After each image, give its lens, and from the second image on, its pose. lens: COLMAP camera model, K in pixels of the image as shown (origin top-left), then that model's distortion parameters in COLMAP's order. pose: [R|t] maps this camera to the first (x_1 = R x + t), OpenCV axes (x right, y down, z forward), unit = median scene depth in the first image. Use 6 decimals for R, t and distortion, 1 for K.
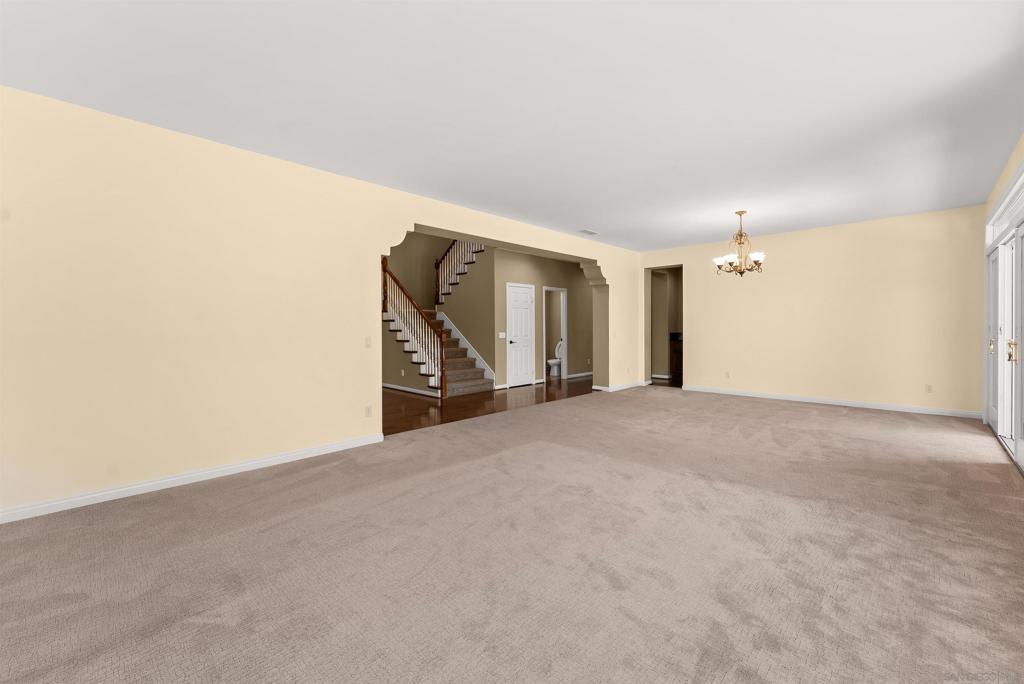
lens RADIAL K [[416.9, 0, 509.5], [0, 416.9, 337.4], [0, 0, 1]] dist [-0.000327, -0.000010]
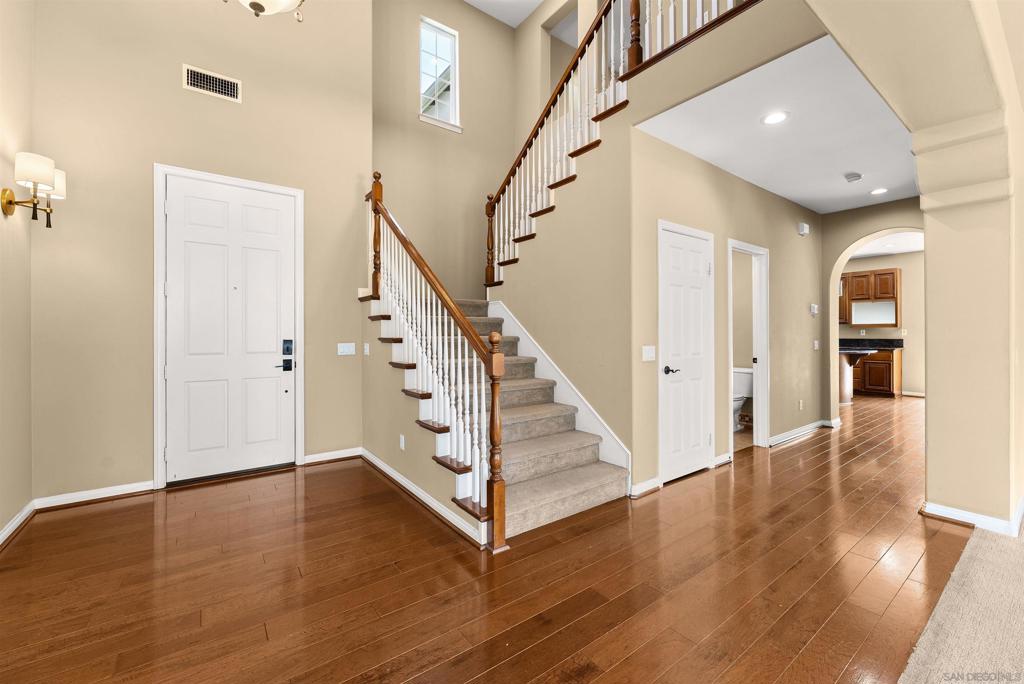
lens RADIAL K [[416.9, 0, 510.5], [0, 416.9, 338.5], [0, 0, 1]] dist [-0.000327, -0.000010]
pose [[0.988455, 0.003741, -0.151468, -0.084718], [-0.005719, 0.999904, -0.012626, -0.013011], [0.151406, 0.013346, 0.988382, 0.587156]]
